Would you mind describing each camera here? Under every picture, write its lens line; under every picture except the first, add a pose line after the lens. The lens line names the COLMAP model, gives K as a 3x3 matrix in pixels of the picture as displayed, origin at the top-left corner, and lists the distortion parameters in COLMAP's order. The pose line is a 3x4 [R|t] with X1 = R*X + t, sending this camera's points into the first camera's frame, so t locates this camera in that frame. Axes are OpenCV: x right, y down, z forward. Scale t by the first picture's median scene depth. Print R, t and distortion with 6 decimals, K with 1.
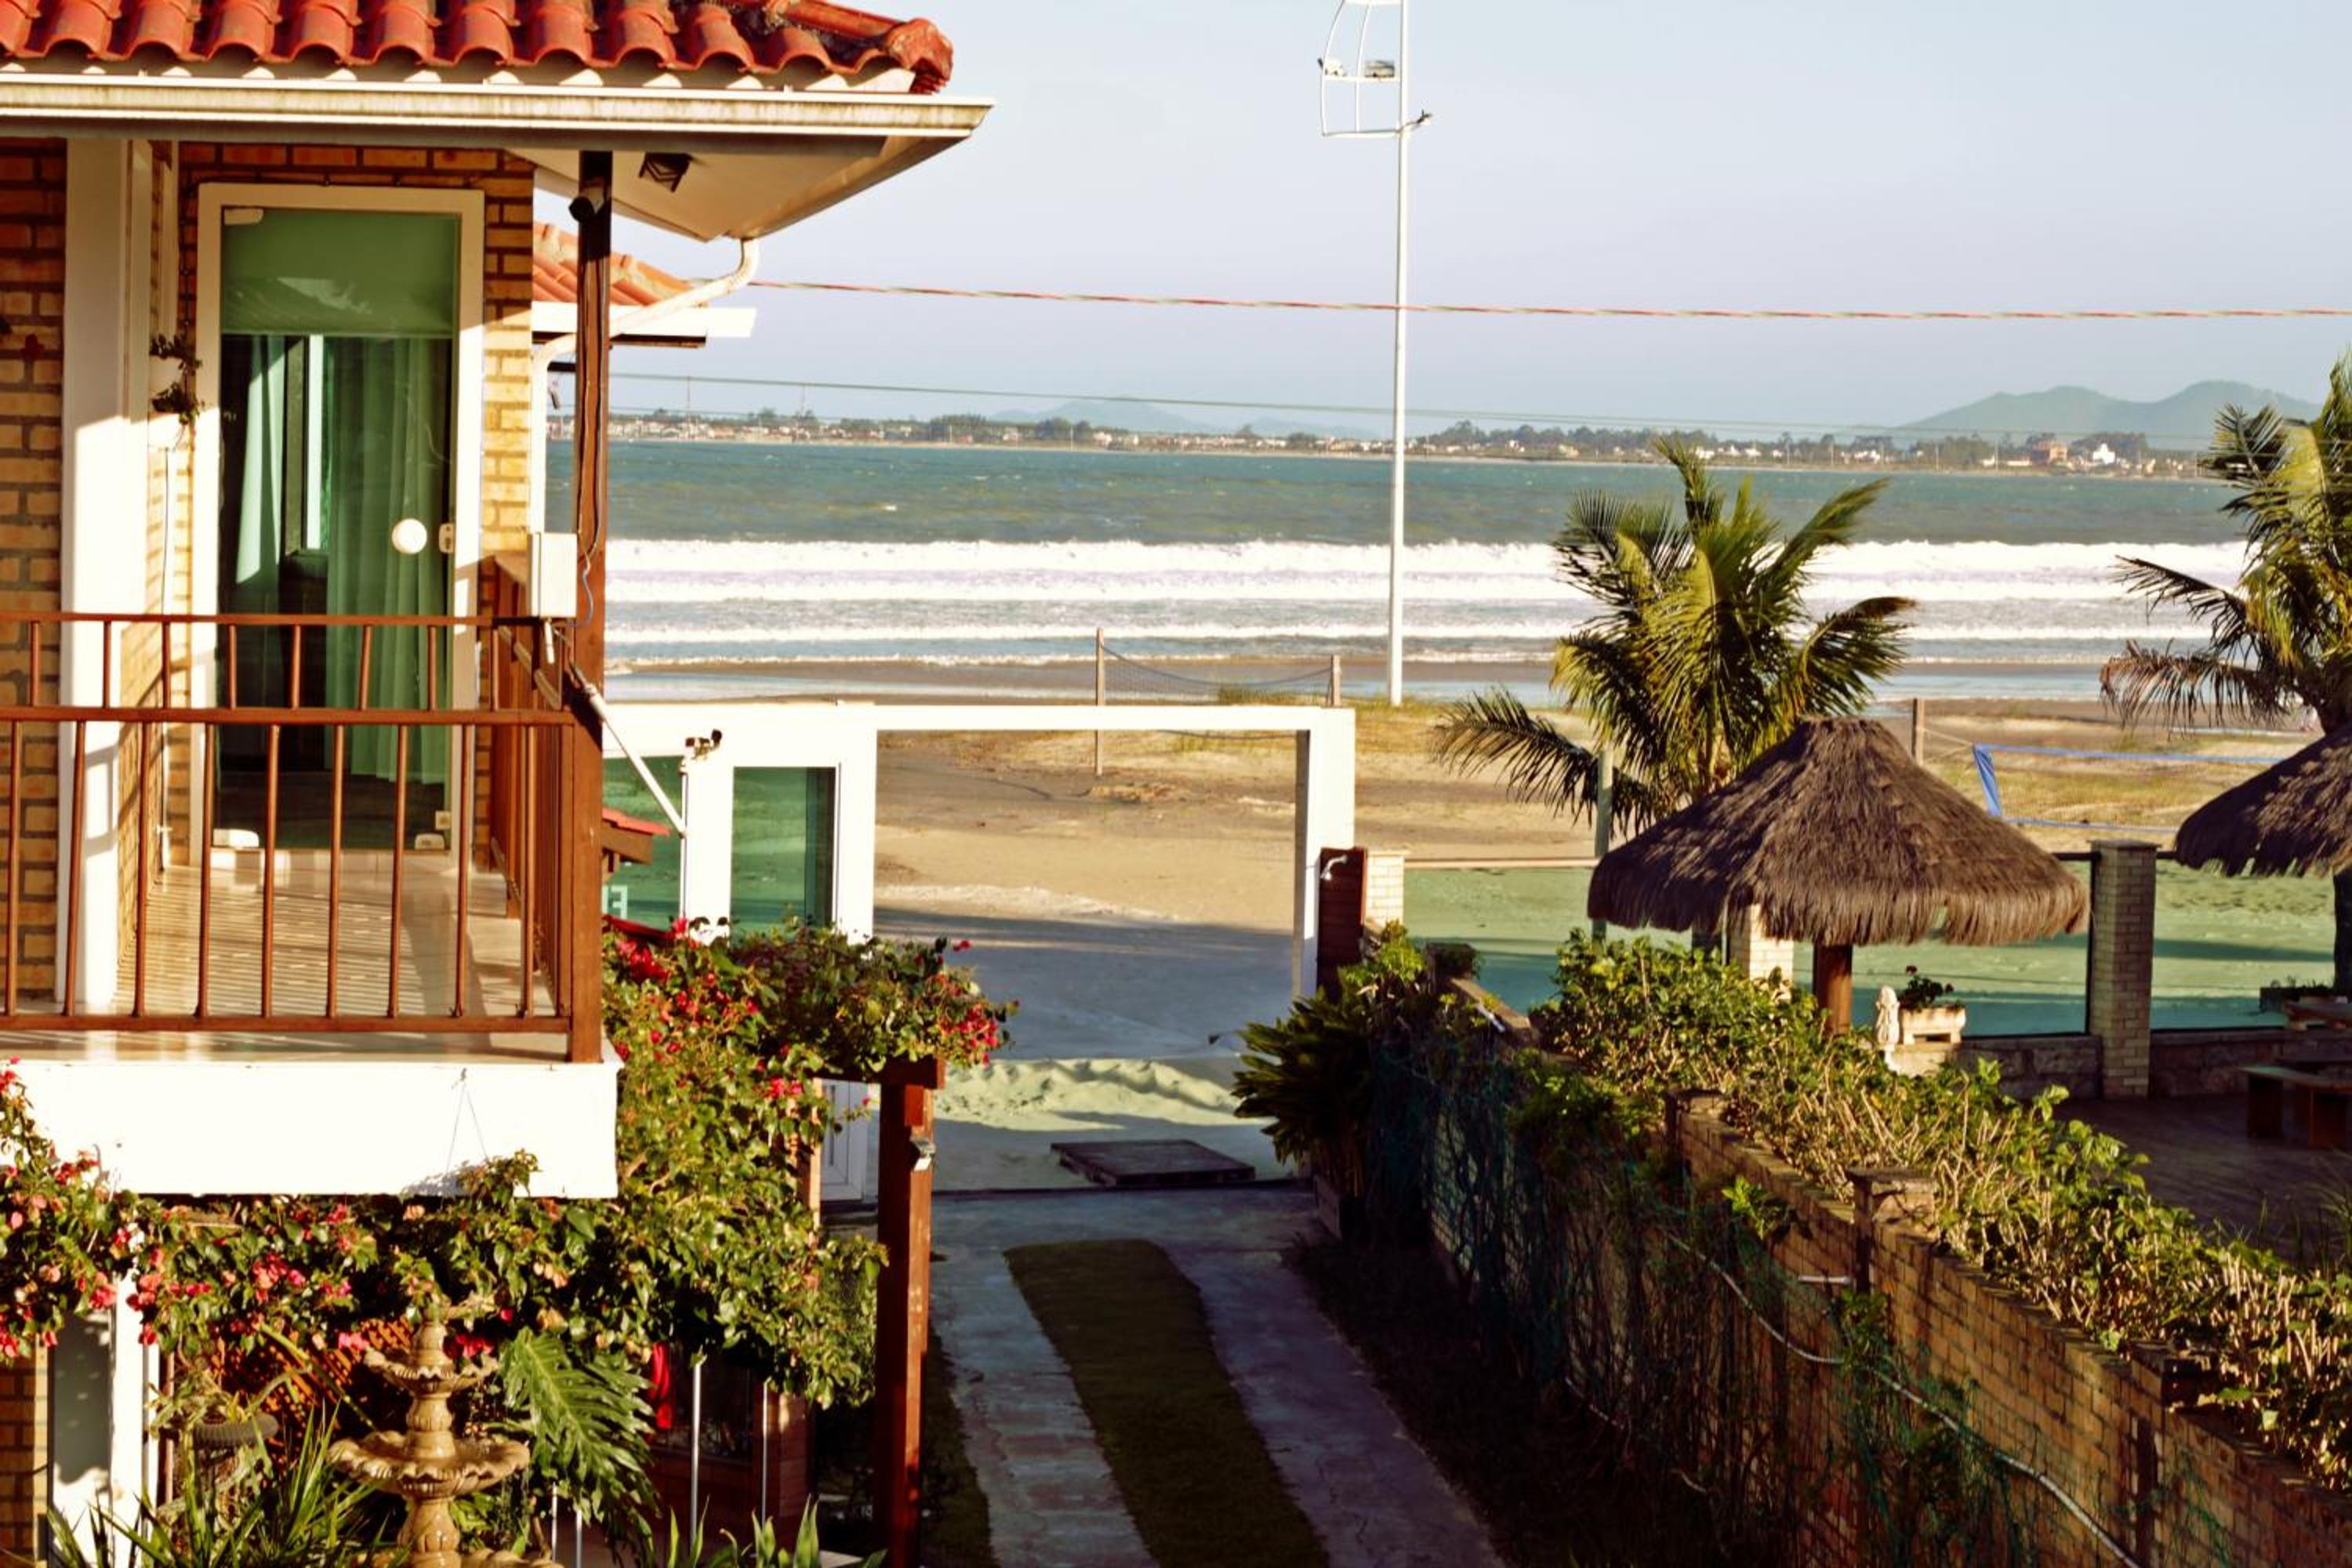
lens RADIAL K [[5391.4, 0, 1176.0], [0, 5391.4, 784.0], [0, 0, 1]] dist [-0.028147, -0.626395]
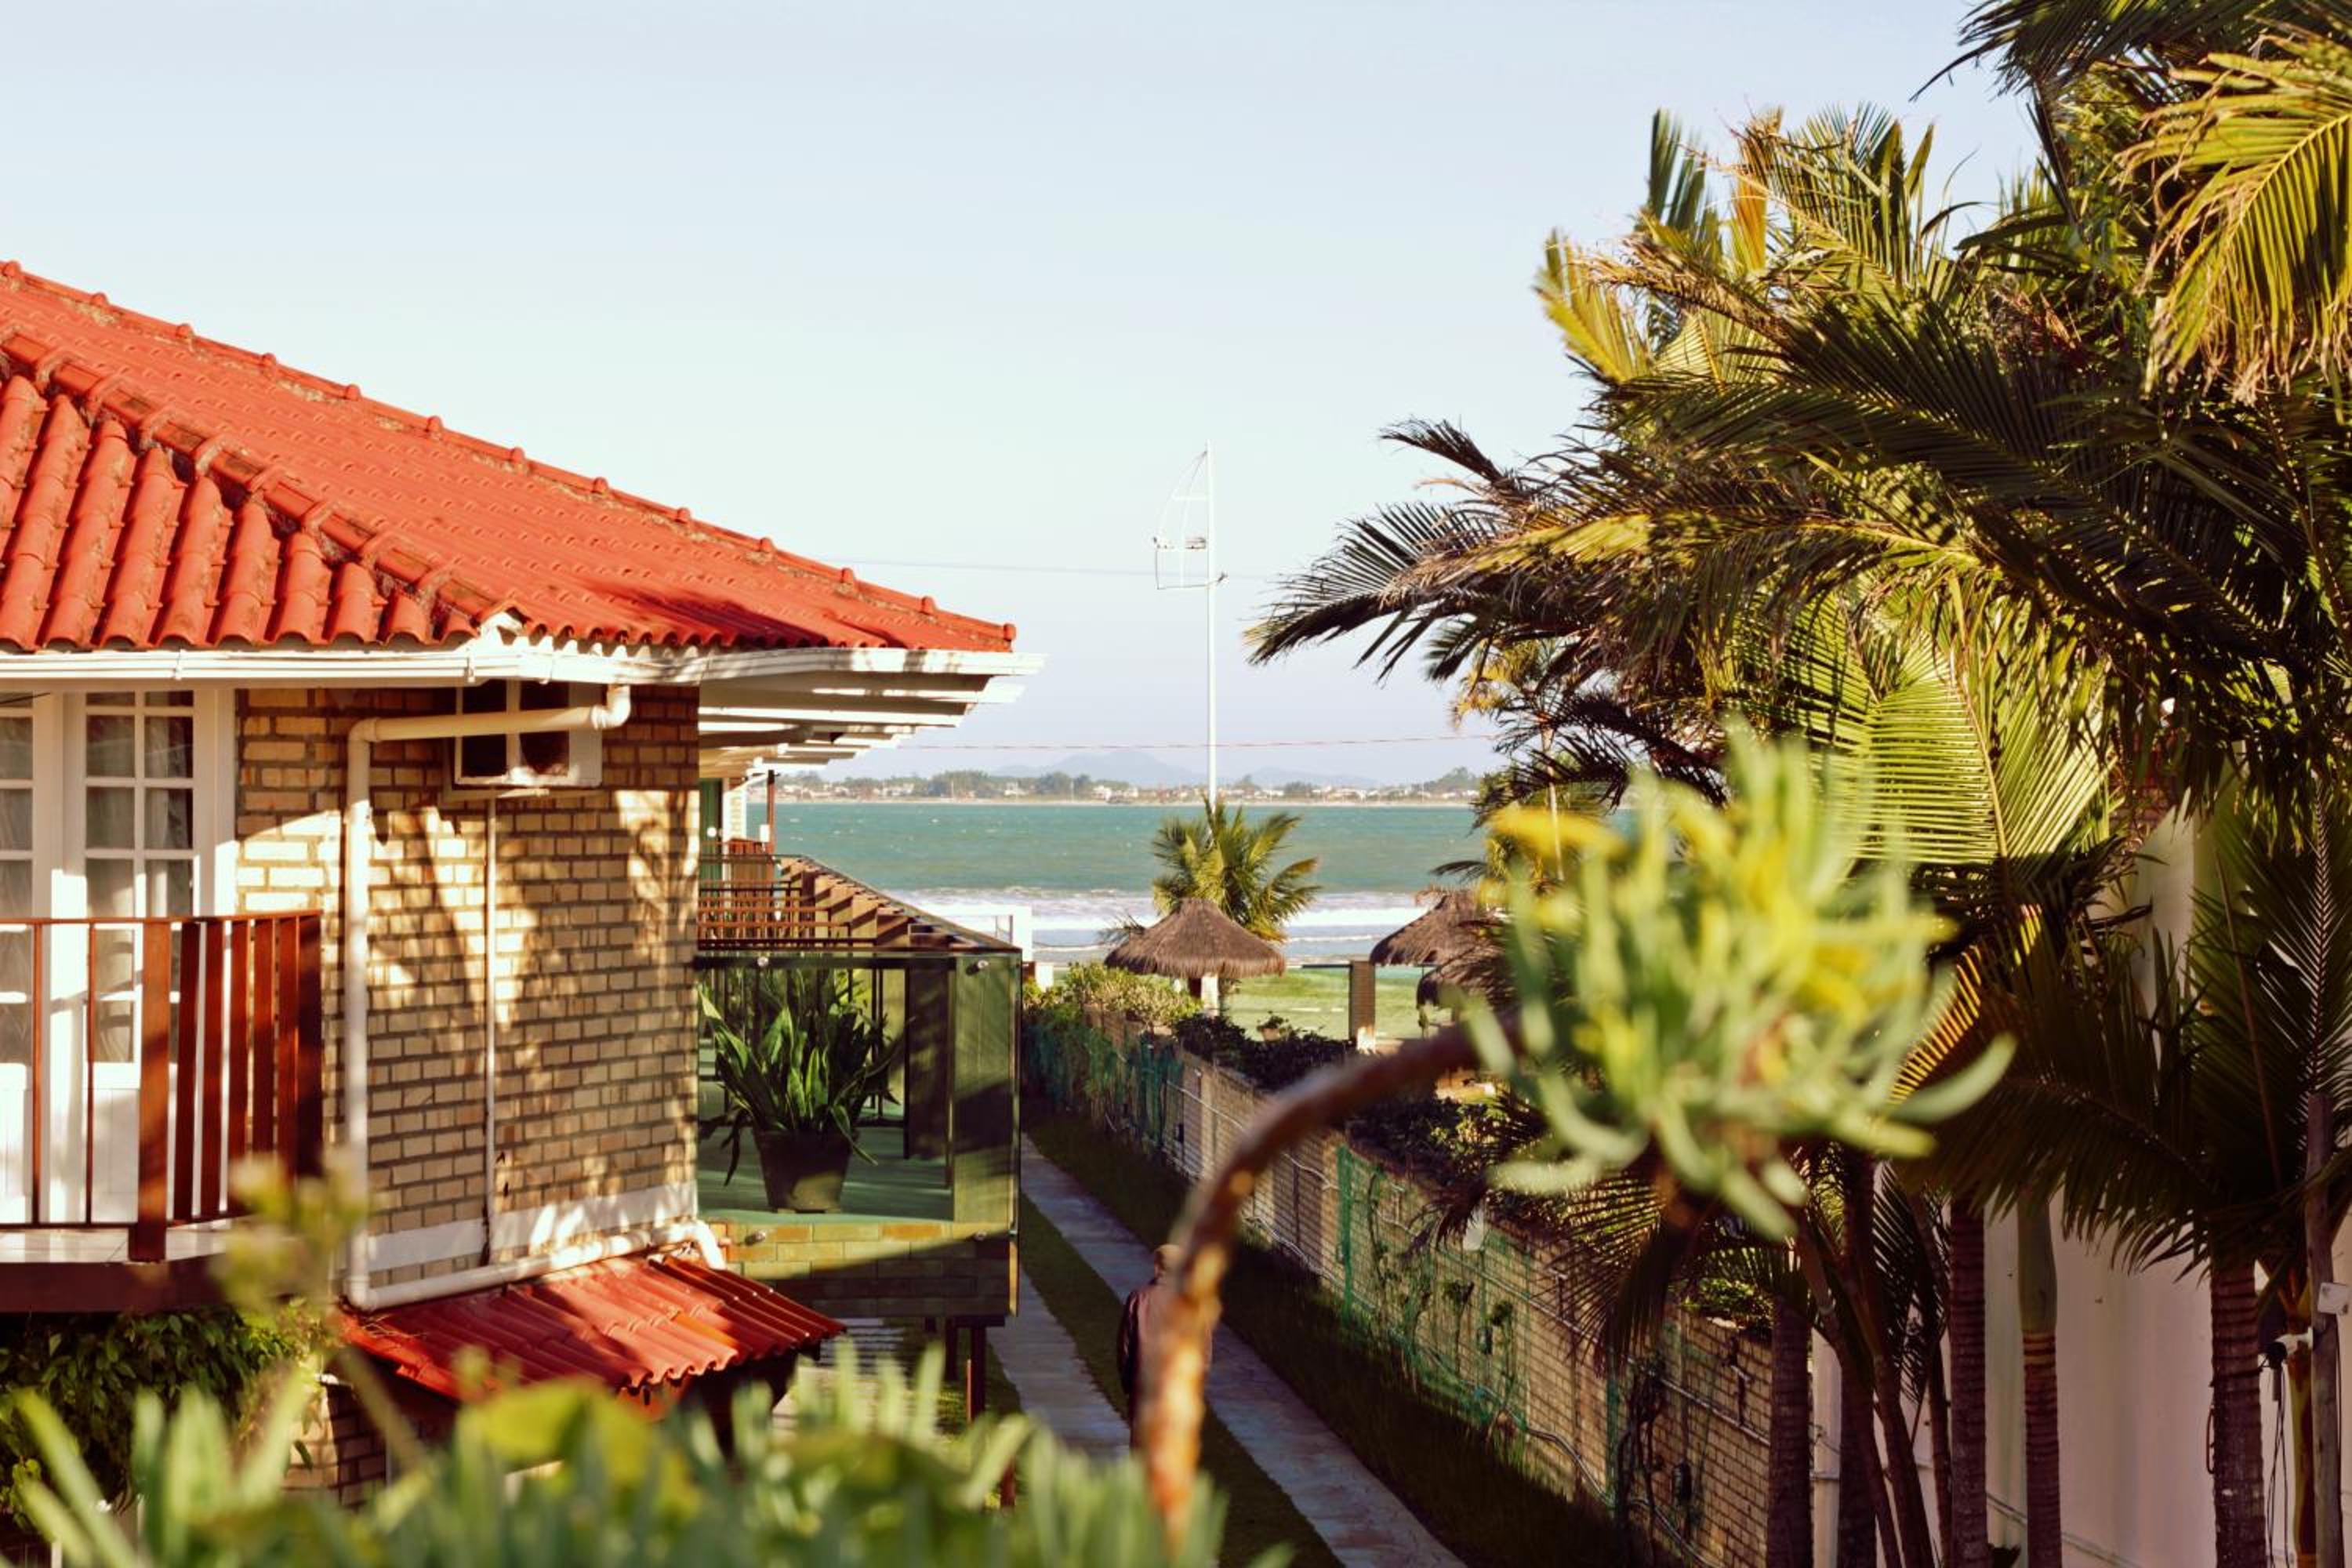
lens RADIAL K [[5391.4, 0, 1176.0], [0, 5391.4, 784.0], [0, 0, 1]] dist [-0.028147, -0.626395]
pose [[0.999806, -0.019704, -0.000675, 0.196774], [0.019618, 0.997687, -0.065088, 0.180755], [0.001956, 0.065062, 0.997879, -2.891771]]
